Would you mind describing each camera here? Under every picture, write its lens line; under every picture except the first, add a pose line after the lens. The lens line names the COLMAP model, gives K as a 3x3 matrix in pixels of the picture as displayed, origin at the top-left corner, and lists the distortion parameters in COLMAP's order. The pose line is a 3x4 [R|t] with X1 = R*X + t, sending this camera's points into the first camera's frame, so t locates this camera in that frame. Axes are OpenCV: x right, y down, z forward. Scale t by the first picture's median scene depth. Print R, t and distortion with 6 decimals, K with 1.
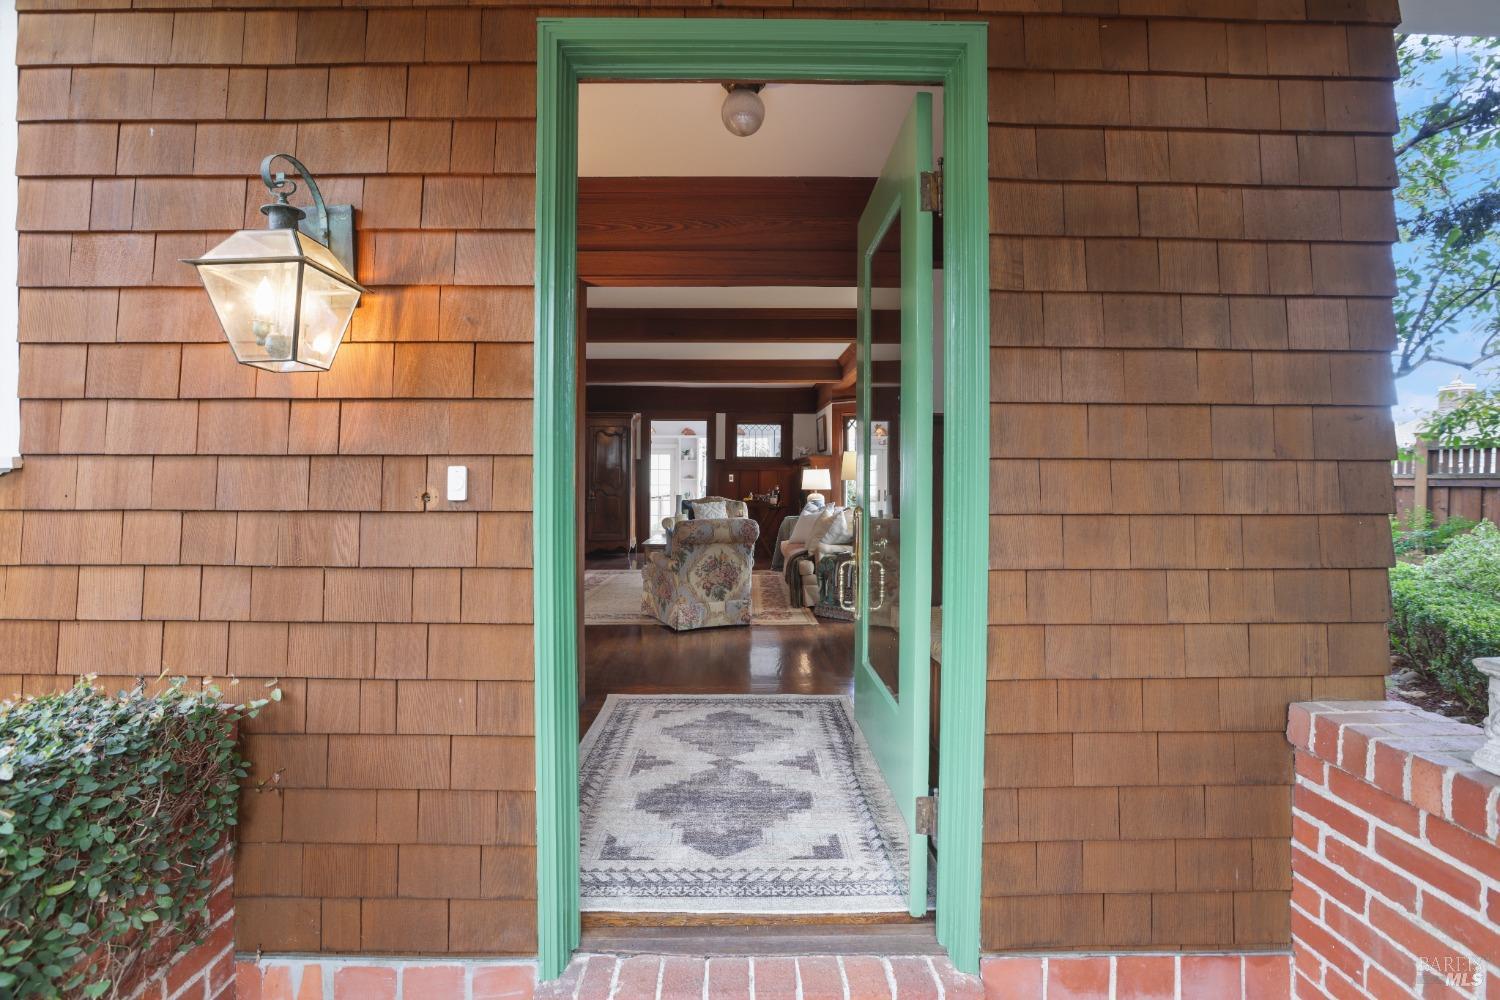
lens RADIAL K [[684.2, 0, 747.1], [0, 684.2, 498.2], [0, 0, 1]] dist [-0.043821, 0.008980]
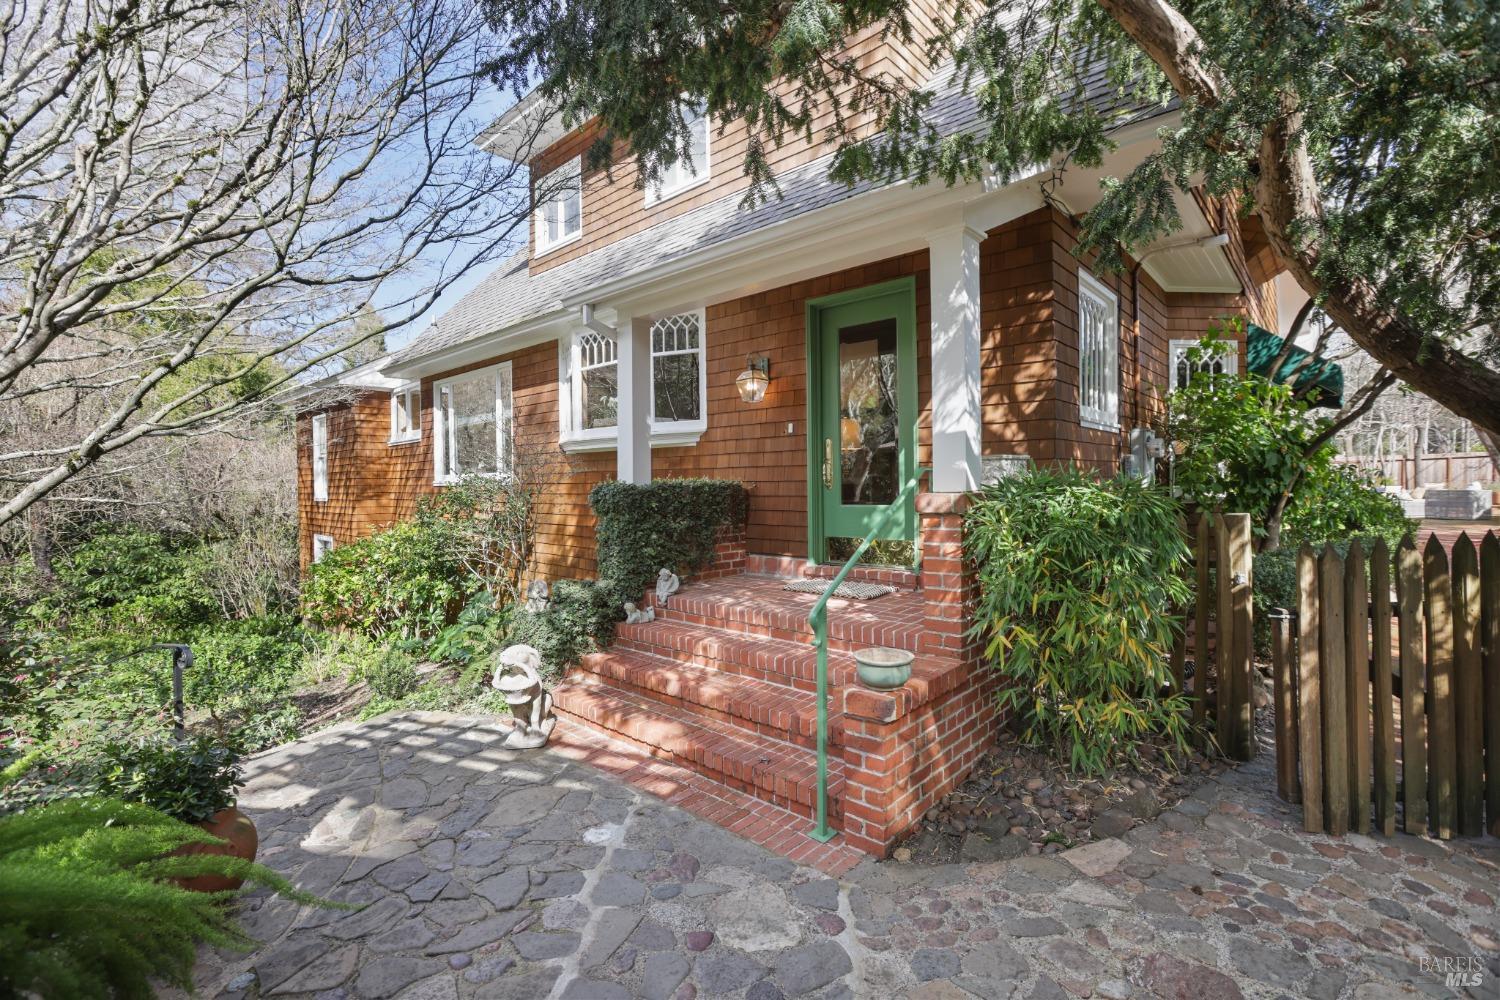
lens RADIAL K [[684.2, 0, 750.2], [0, 684.2, 494.5], [0, 0, 1]] dist [-0.043821, 0.008980]
pose [[0.732180, -0.002455, -0.681107, 2.001869], [-0.007717, 0.999899, -0.011900, 0.394707], [0.681068, 0.013969, 0.732087, -1.932016]]
